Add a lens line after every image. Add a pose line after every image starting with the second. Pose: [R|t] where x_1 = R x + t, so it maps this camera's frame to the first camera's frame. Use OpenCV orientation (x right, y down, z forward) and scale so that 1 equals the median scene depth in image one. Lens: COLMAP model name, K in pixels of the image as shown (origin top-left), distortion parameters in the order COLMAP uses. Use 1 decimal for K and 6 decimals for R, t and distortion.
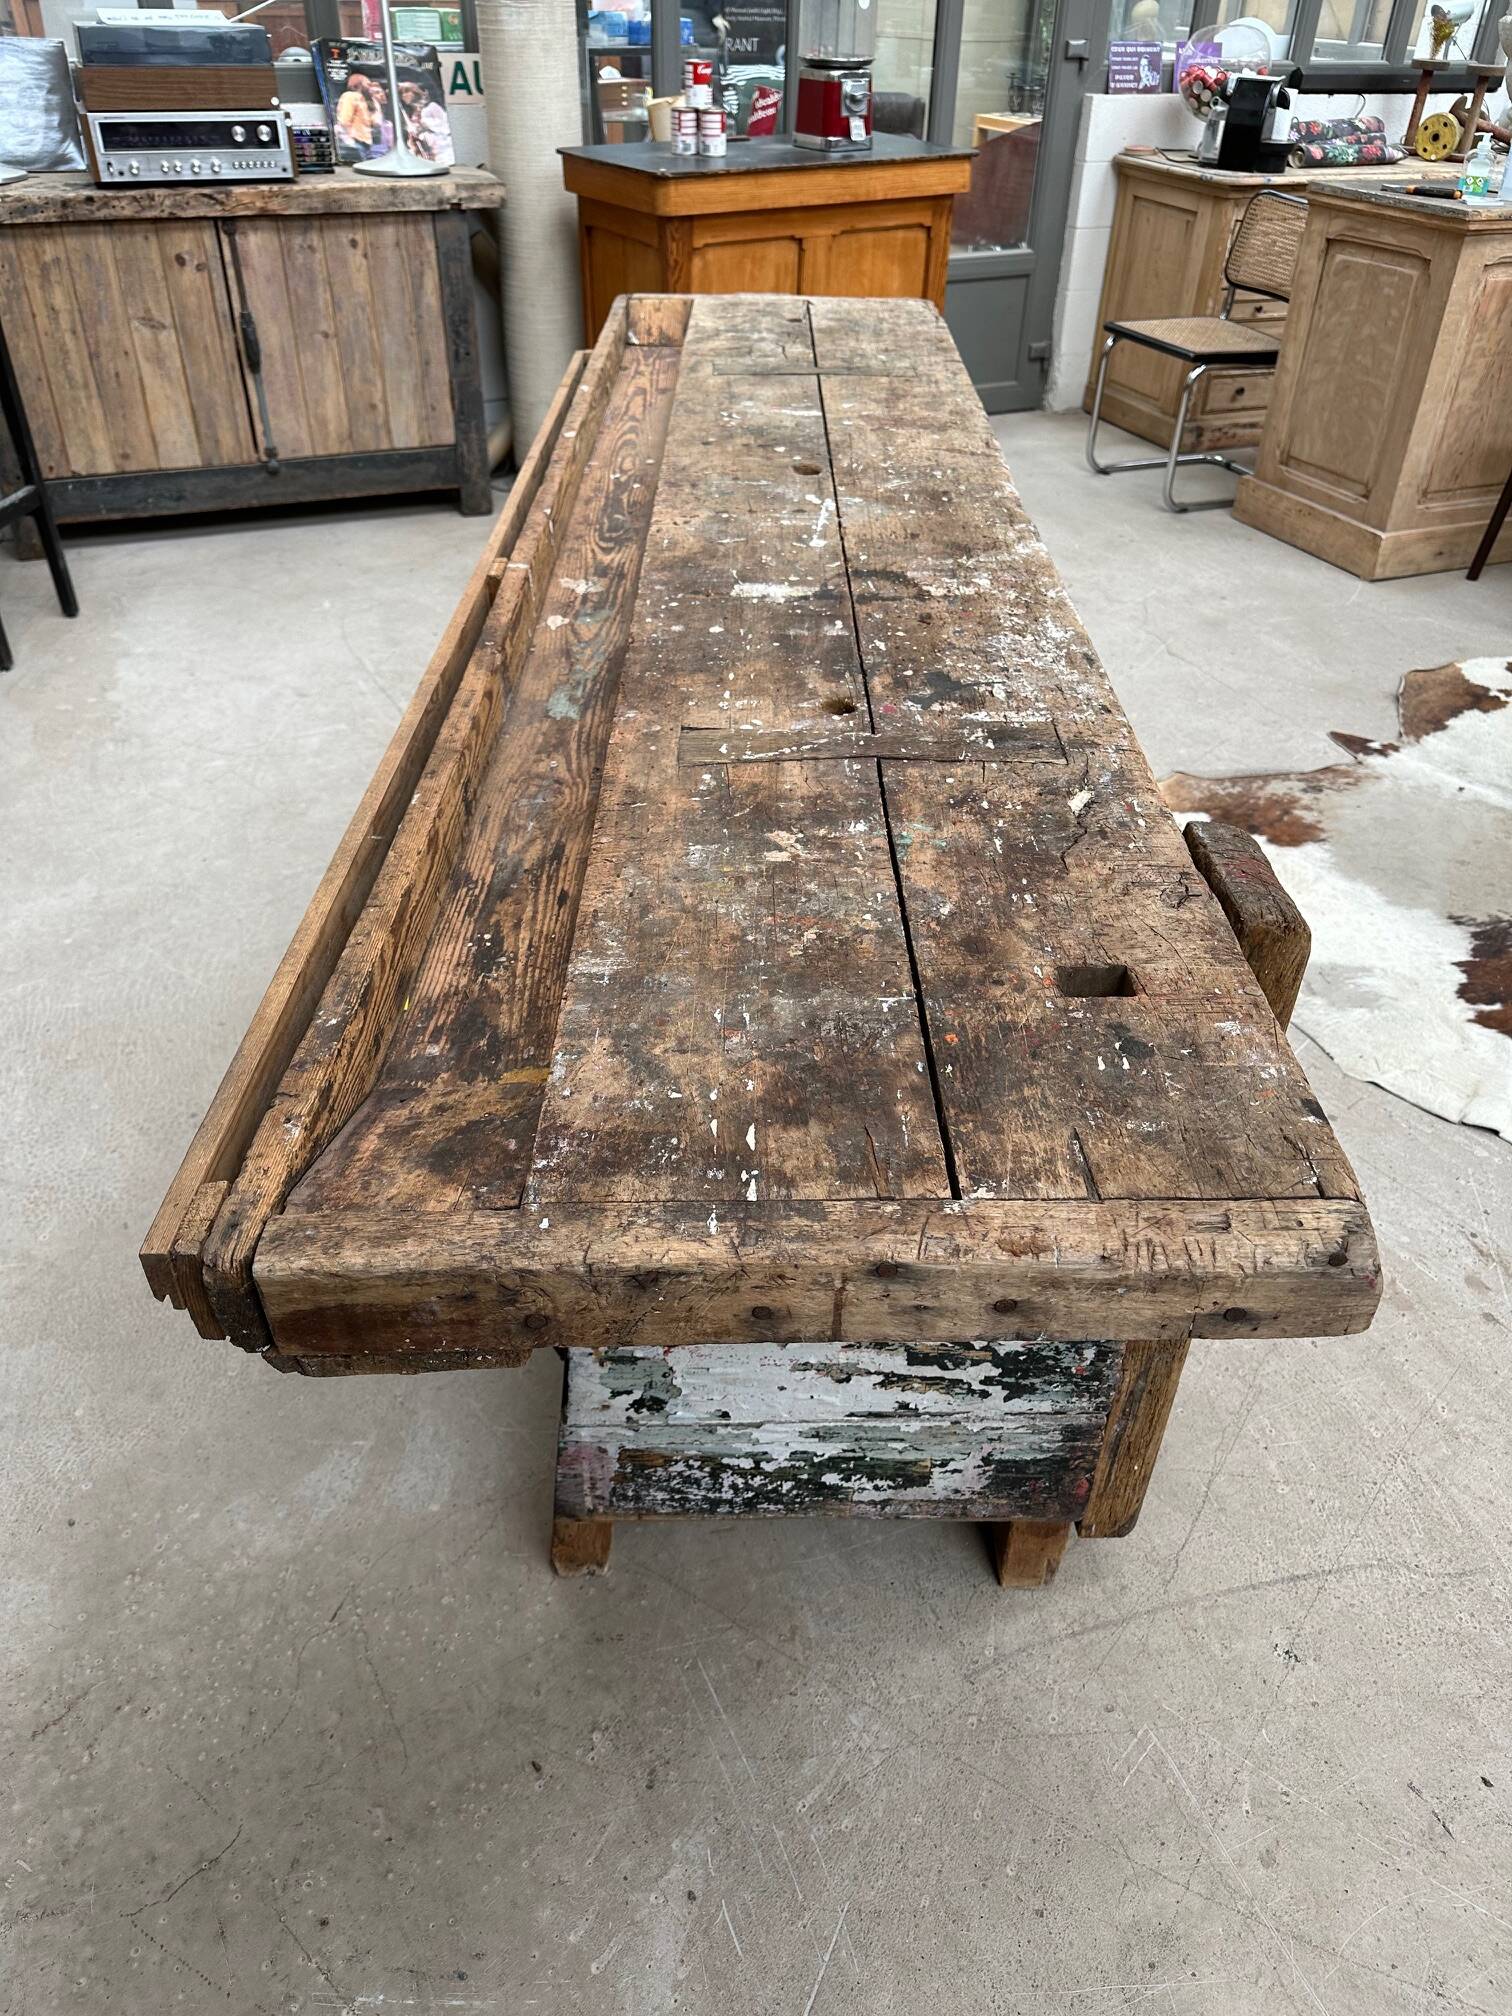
lens RADIAL K [[1432.2, 0, 759.2], [0, 1432.2, 1005.3], [0, 0, 1]] dist [0.036245, -0.048278]
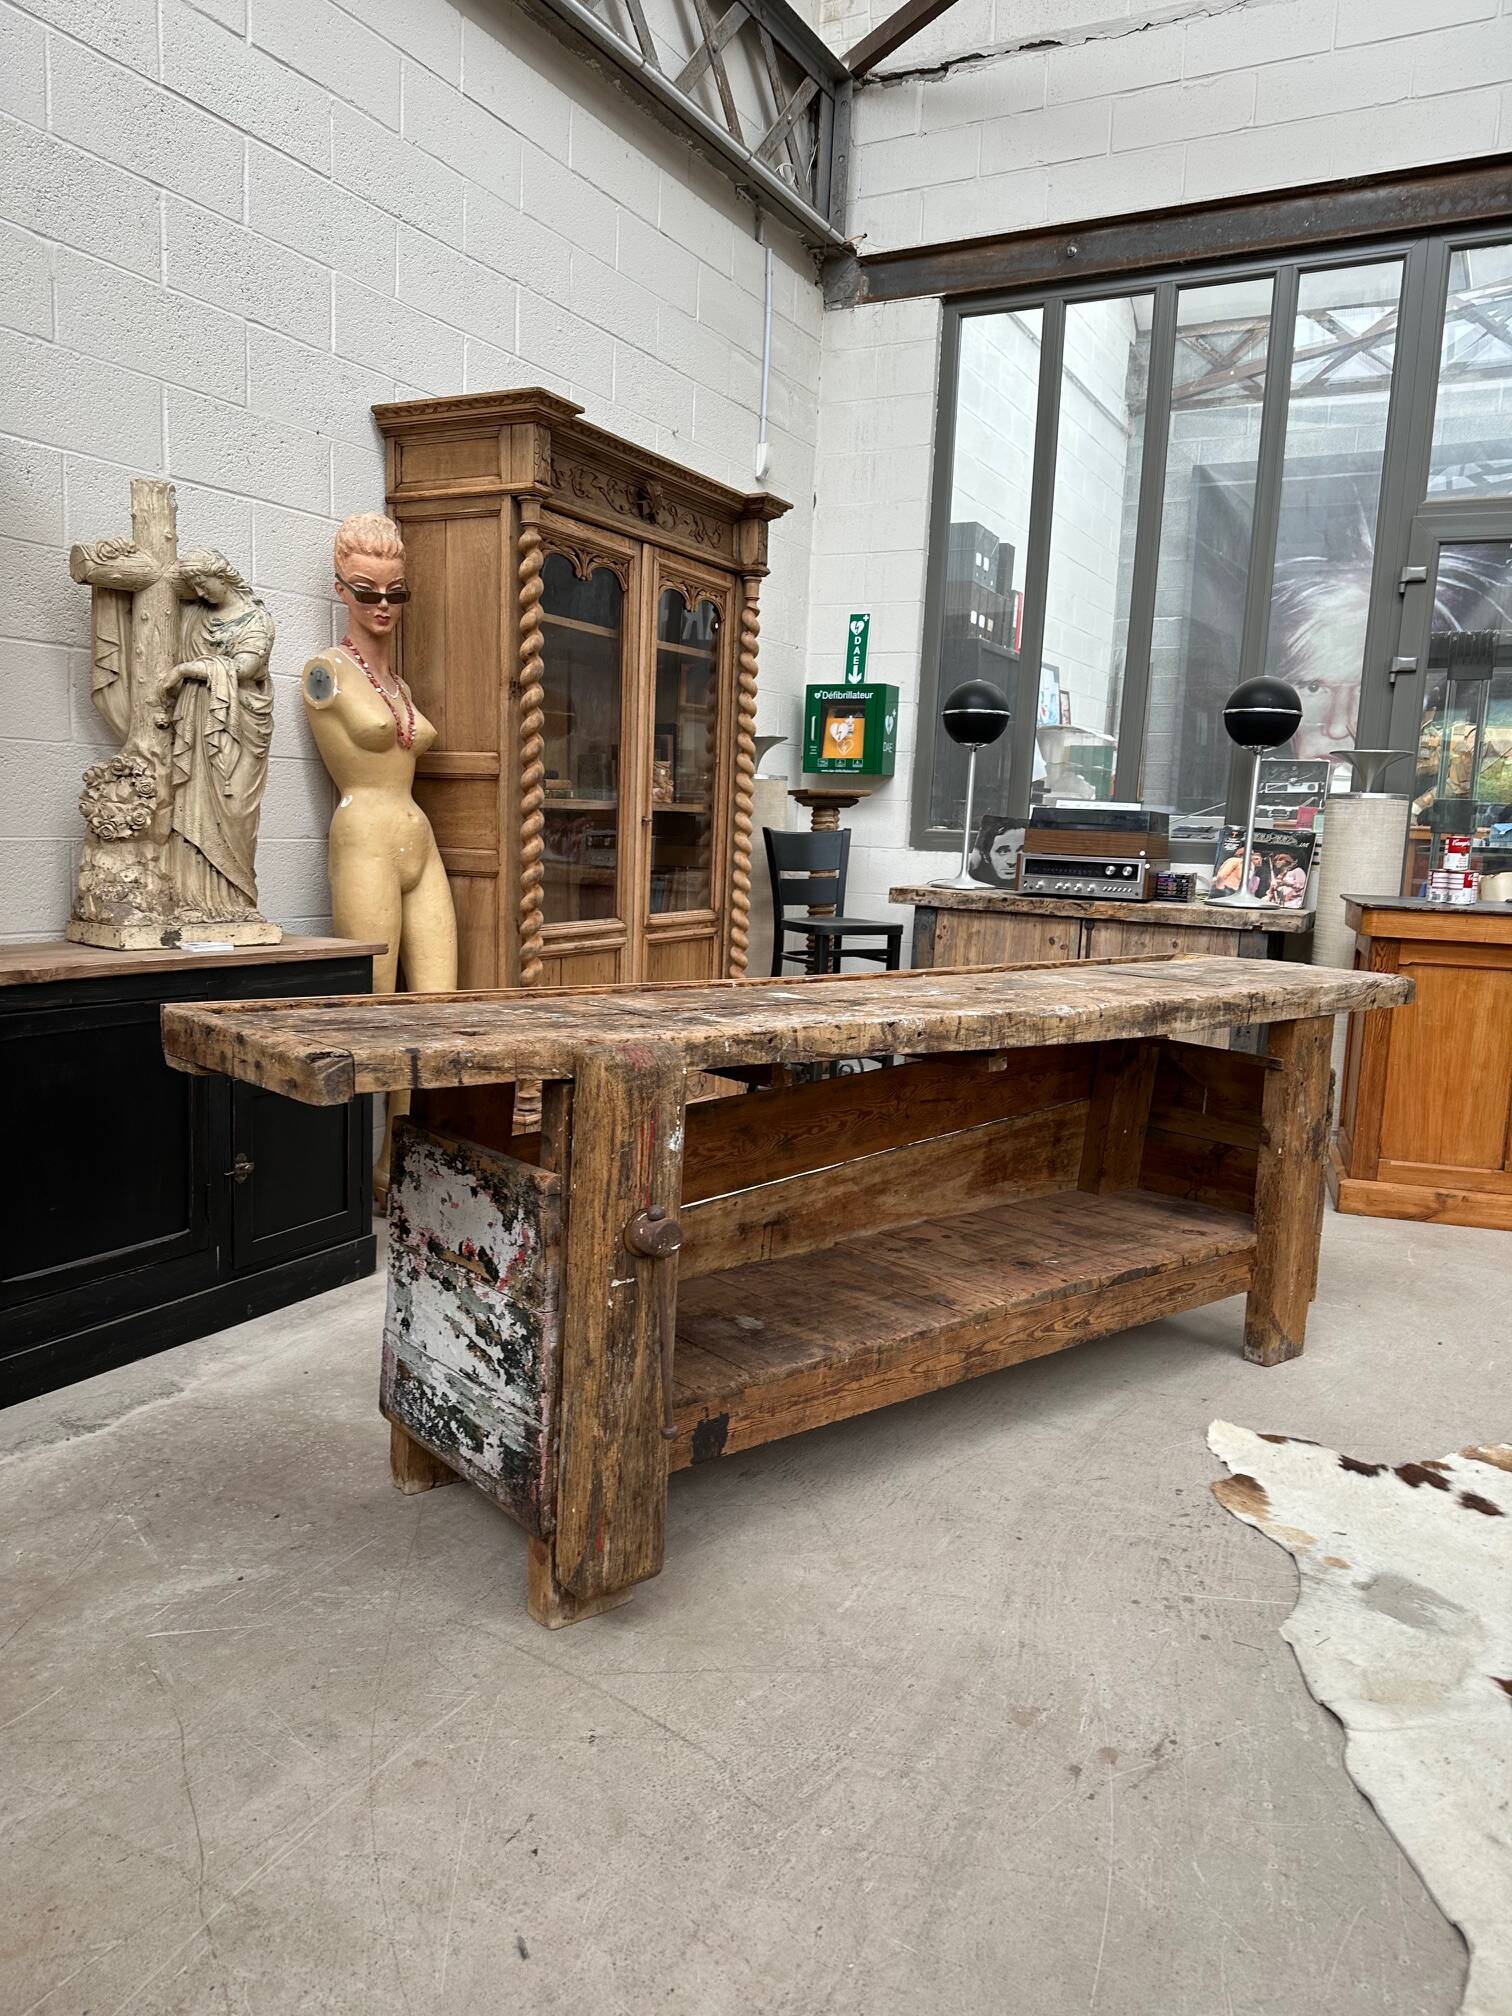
lens RADIAL K [[1390.4, 0, 746.0], [0, 1390.4, 1019.6], [0, 0, 1]] dist [0.186900, -0.404851]
pose [[0.622462, 0.121541, -0.773155, 1.022672], [-0.486052, 0.834307, -0.260164, 0.149121], [0.613428, 0.537736, 0.578399, 0.039455]]
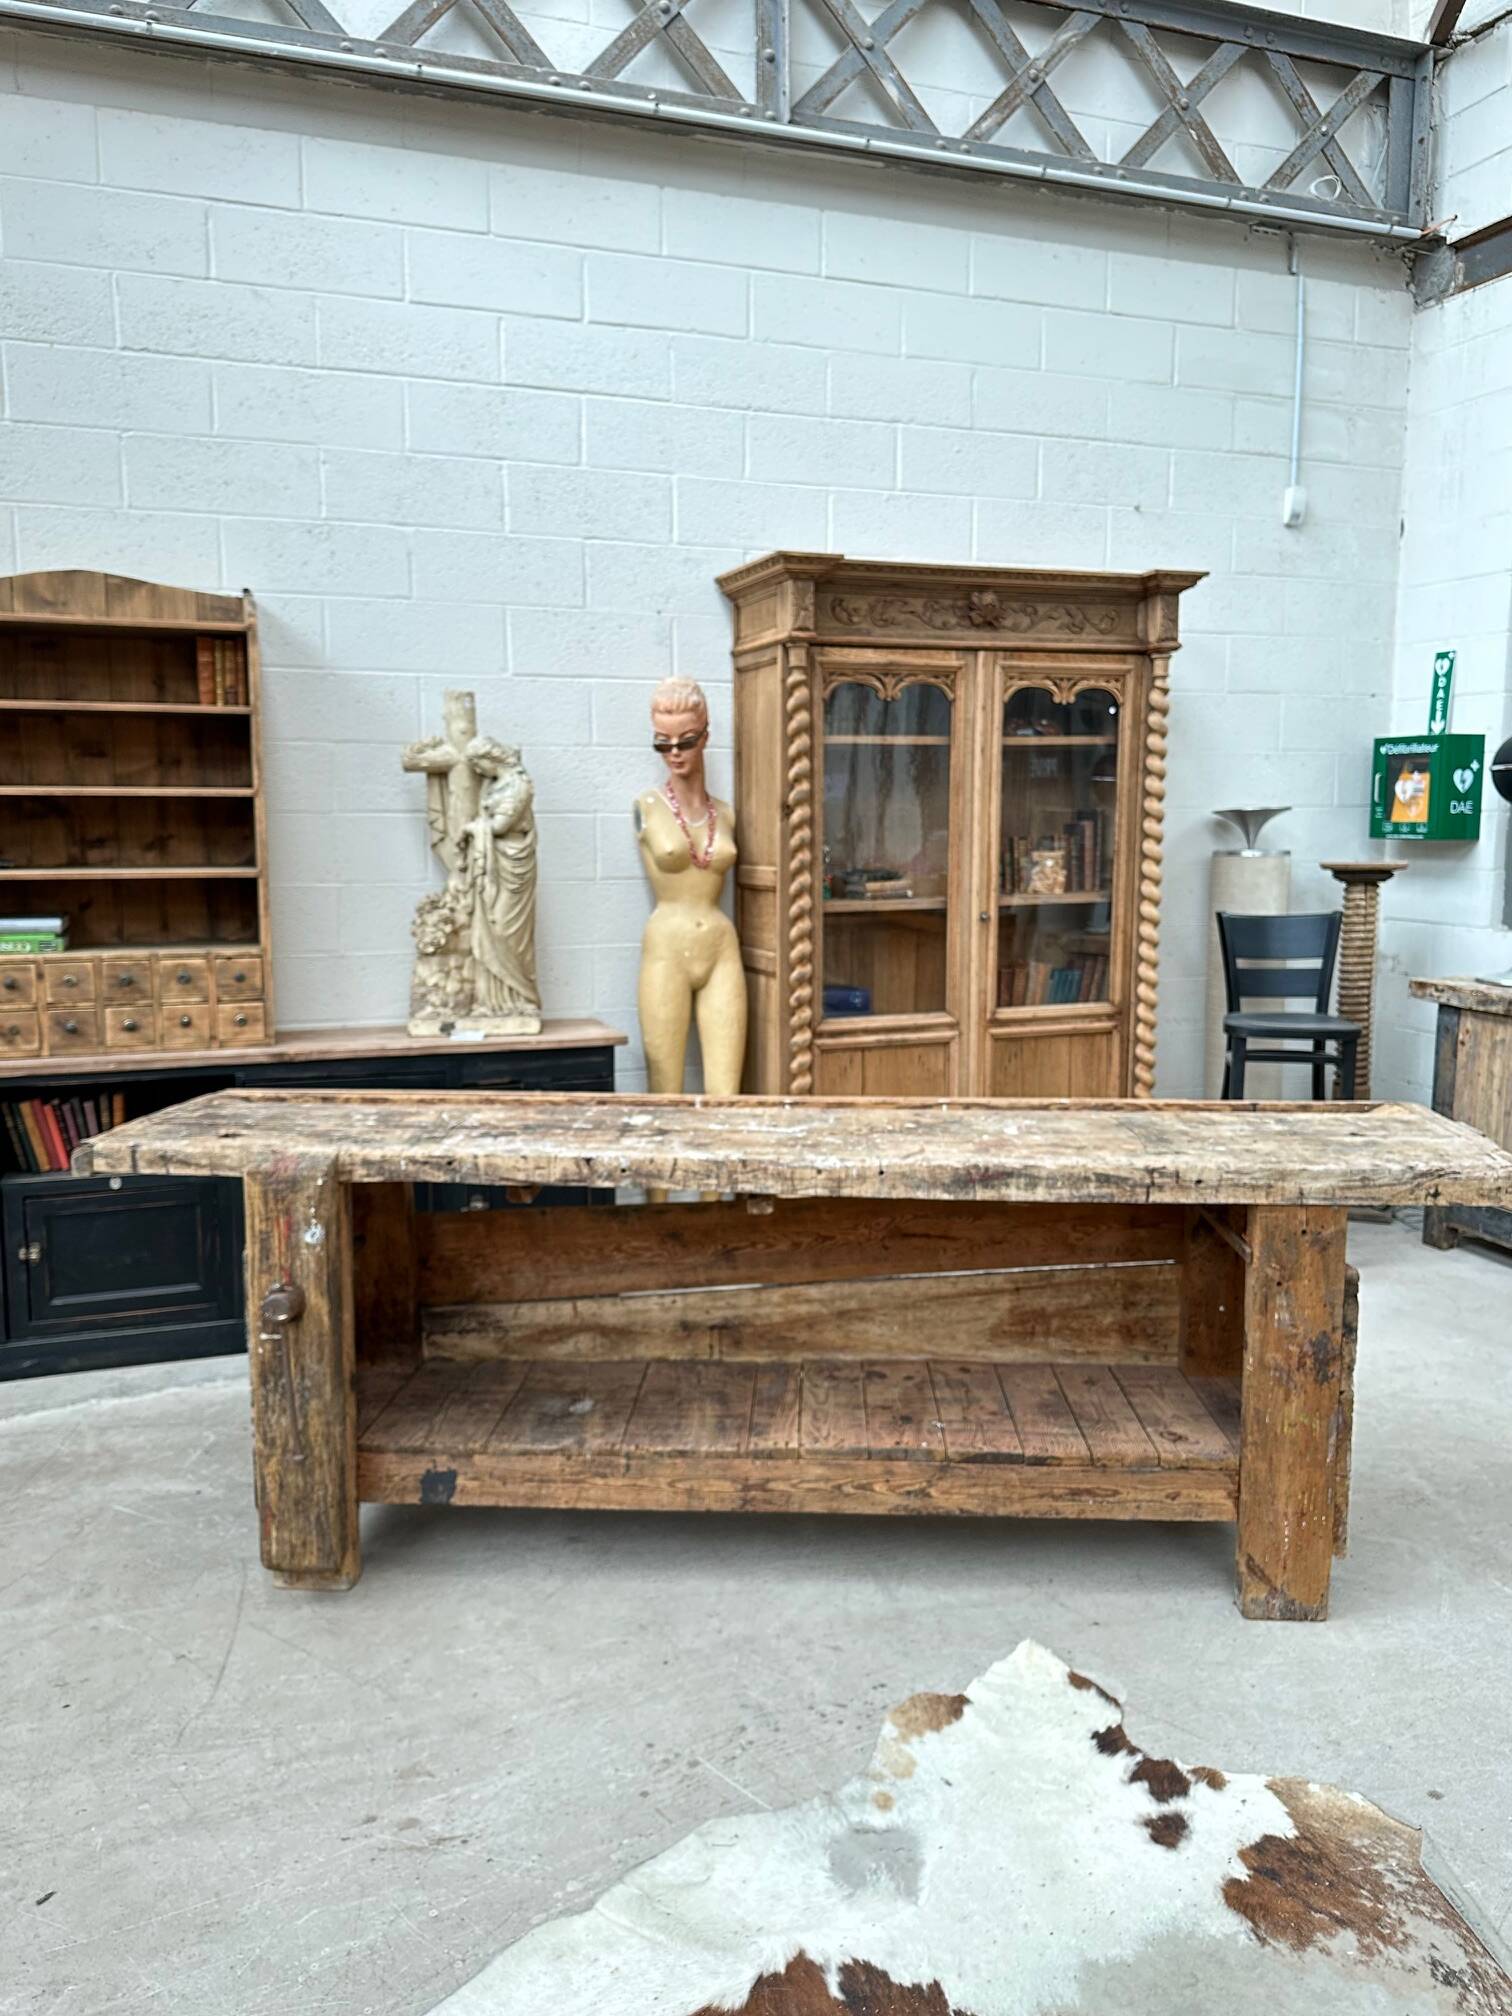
lens RADIAL K [[1453.1, 0, 760.6], [0, 1453.1, 1001.4], [0, 0, 1]] dist [0.147102, -0.254823]
pose [[-0.048610, 0.112417, -0.992471, 1.541676], [-0.590890, 0.797880, 0.119317, -0.604613], [0.805286, 0.592241, 0.027641, 0.813311]]
